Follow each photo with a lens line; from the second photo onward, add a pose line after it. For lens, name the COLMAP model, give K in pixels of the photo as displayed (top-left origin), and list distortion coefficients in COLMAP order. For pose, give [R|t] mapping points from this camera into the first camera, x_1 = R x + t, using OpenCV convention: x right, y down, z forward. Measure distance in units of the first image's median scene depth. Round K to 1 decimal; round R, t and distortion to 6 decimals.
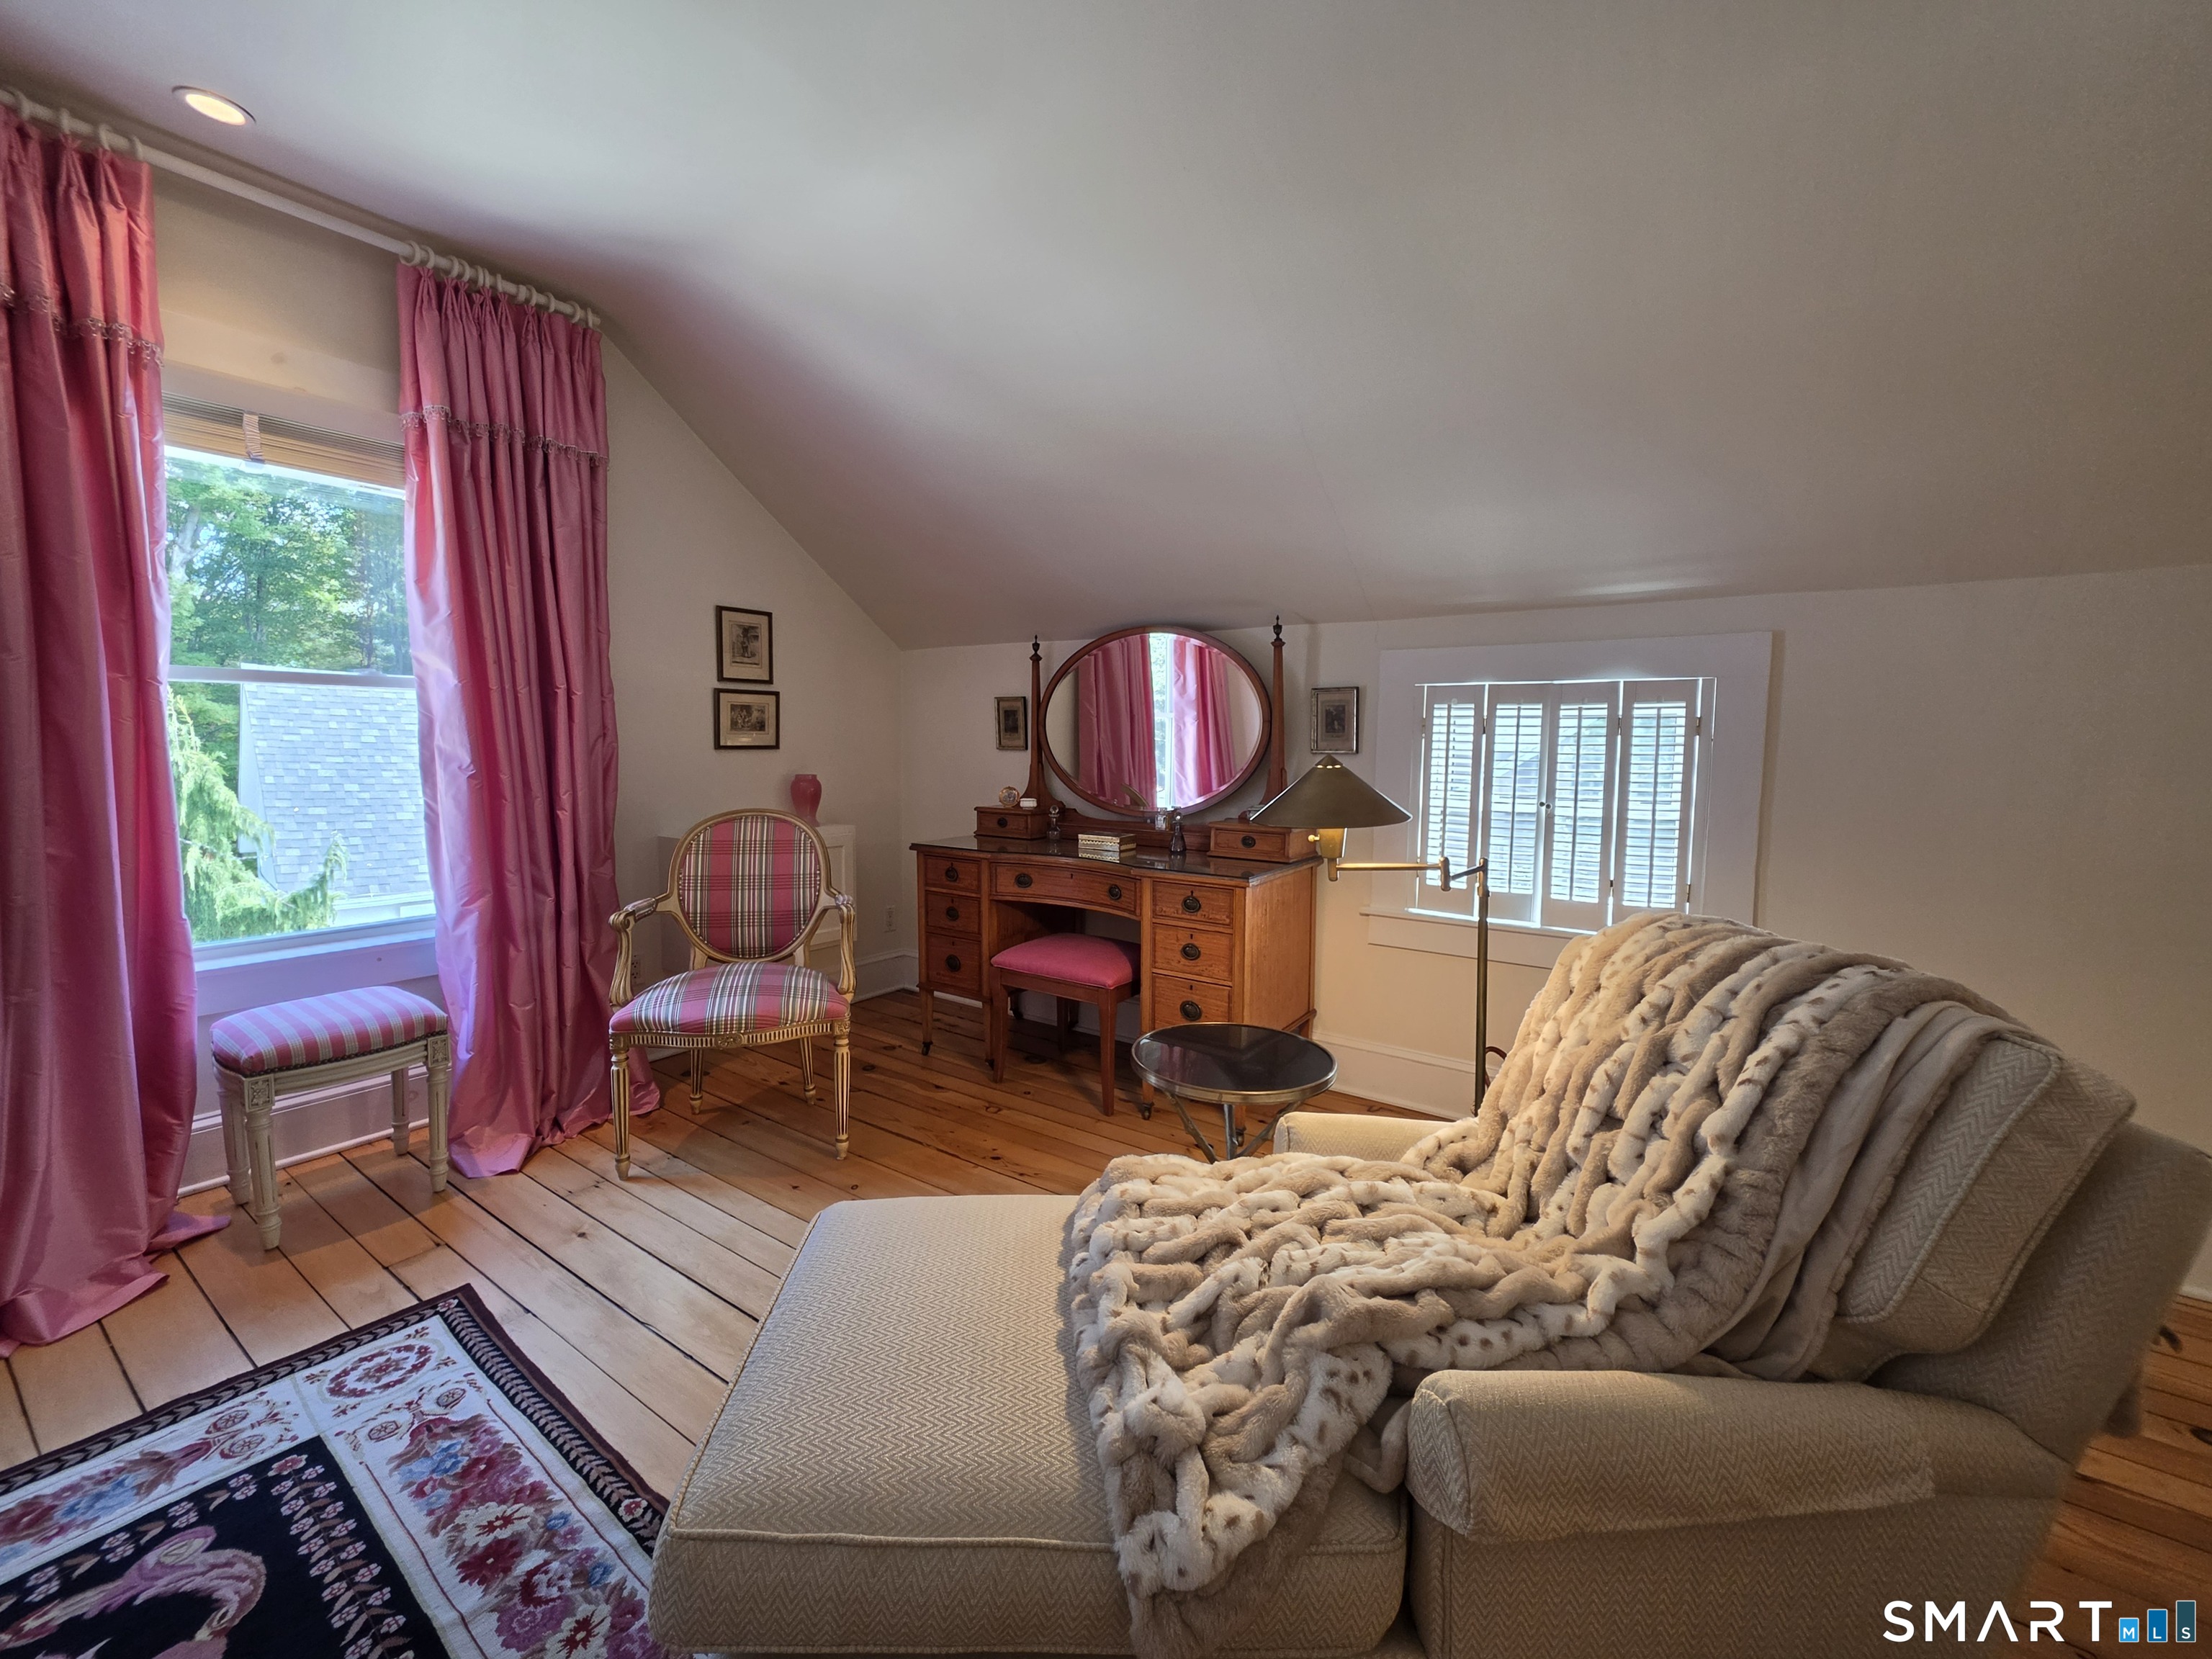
lens RADIAL K [[887.7, 0, 1115.7], [0, 887.7, 824.6], [0, 0, 1]] dist [-0.005061, 0.000627]
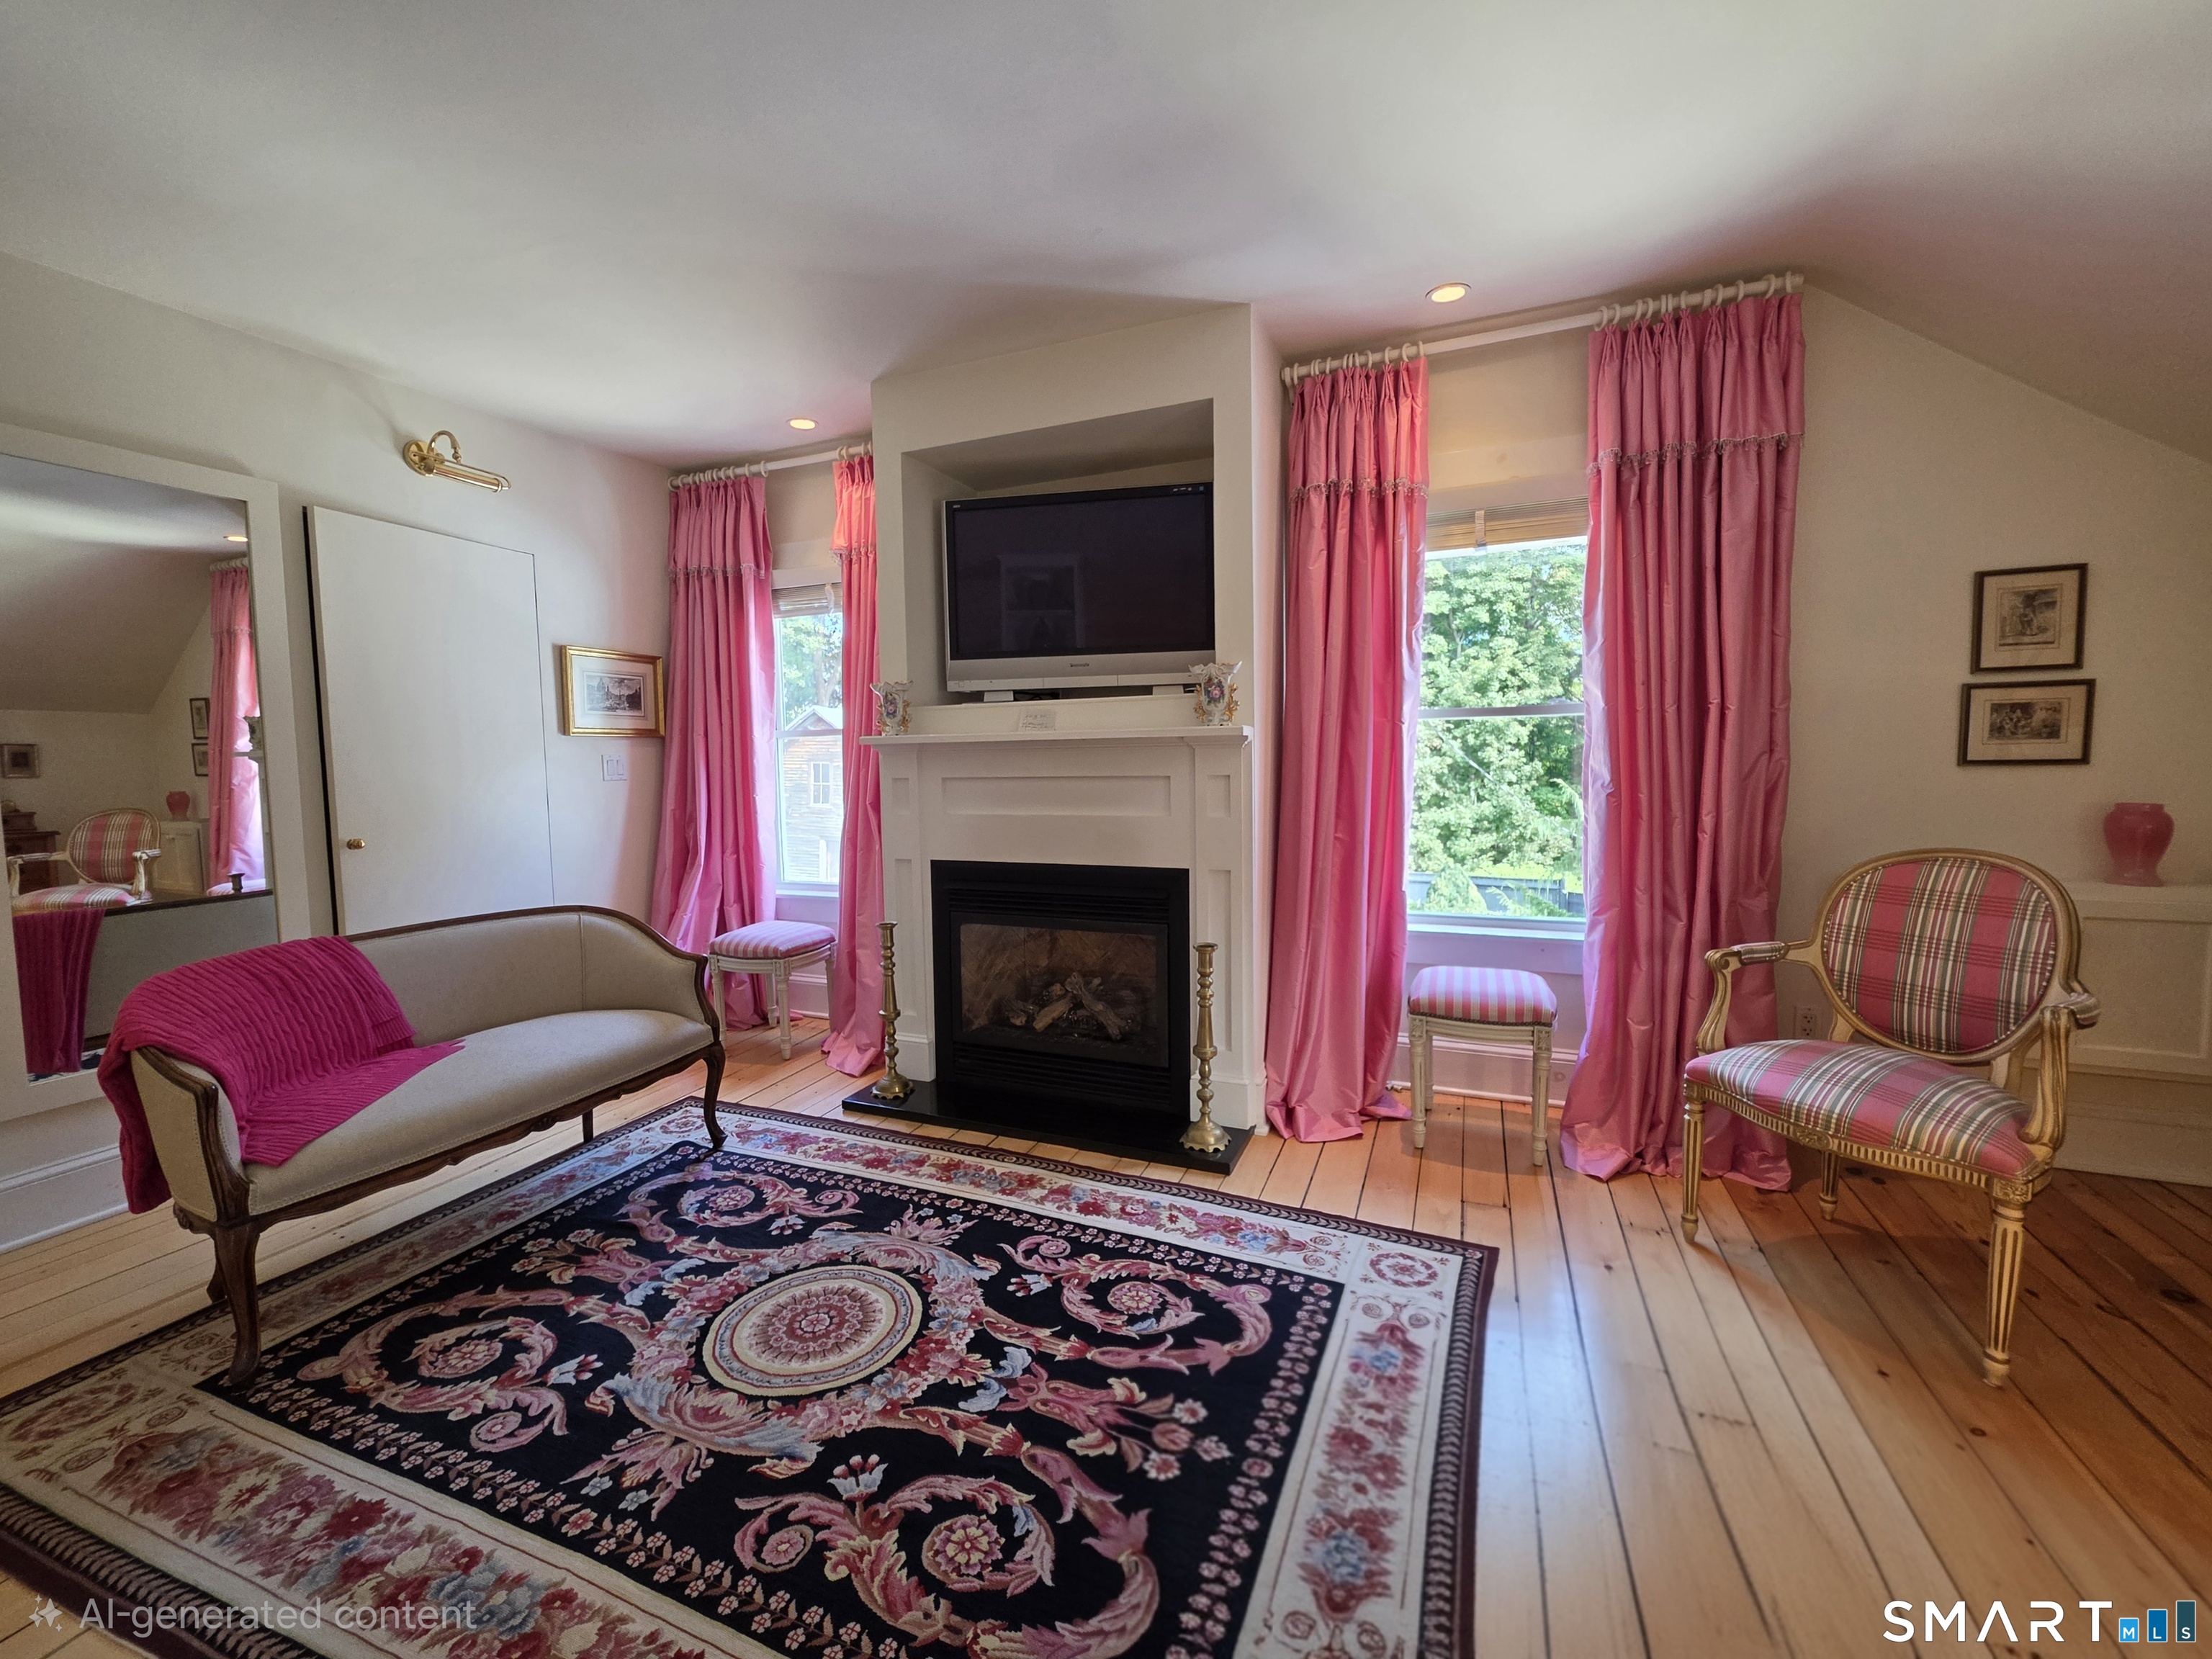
lens RADIAL K [[887.7, 0, 1104.2], [0, 887.7, 825.7], [0, 0, 1]] dist [-0.005061, 0.000627]
pose [[0.204339, 0.058781, -0.977134, 0.183350], [-0.073109, 0.996324, 0.044646, -0.020768], [0.976166, 0.062314, 0.207886, 0.200041]]
